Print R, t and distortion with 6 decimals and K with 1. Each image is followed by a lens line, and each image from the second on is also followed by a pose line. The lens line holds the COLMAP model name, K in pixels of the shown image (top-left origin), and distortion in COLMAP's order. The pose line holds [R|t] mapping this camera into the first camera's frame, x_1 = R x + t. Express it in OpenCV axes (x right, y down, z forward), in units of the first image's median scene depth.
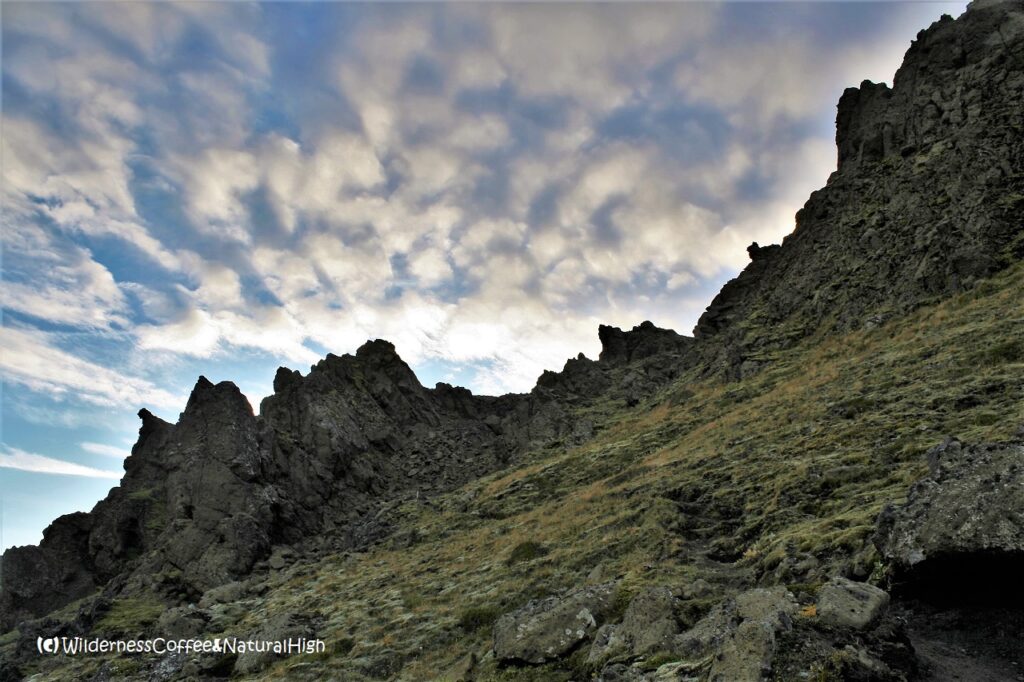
lens RADIAL K [[909.1, 0, 548.3], [0, 909.1, 347.3], [0, 0, 1]] dist [-0.005860, 0.009445]
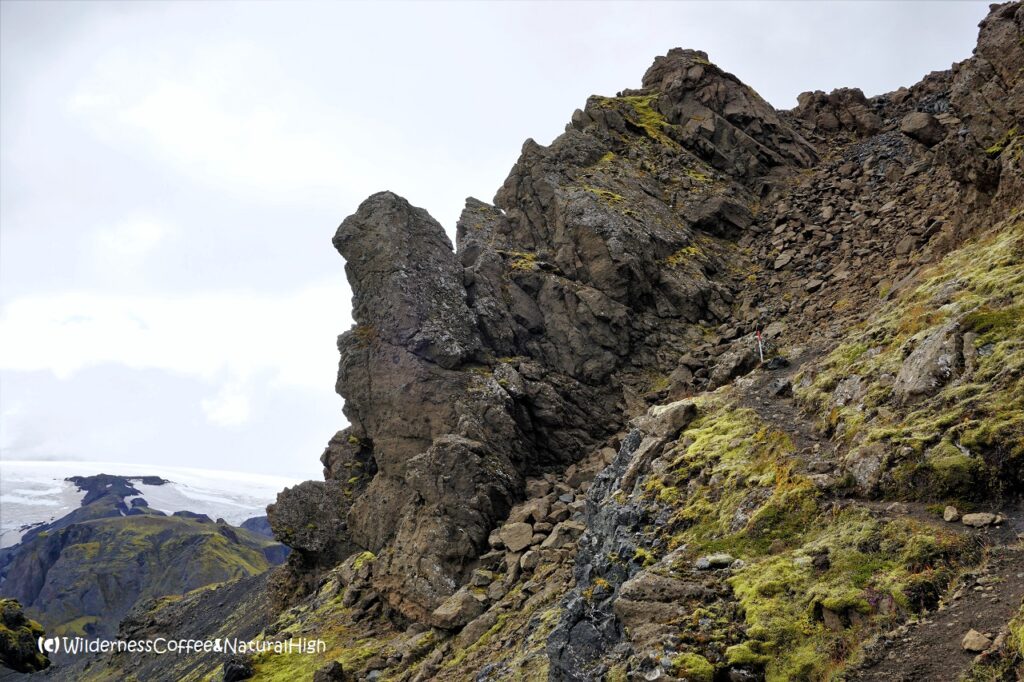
lens RADIAL K [[909.1, 0, 548.3], [0, 909.1, 347.3], [0, 0, 1]] dist [-0.005860, 0.009445]
pose [[0.868764, -0.210298, -0.448356, -0.044198], [0.311541, 0.935849, 0.164707, 0.058898], [0.384956, -0.282773, 0.878549, 0.492933]]
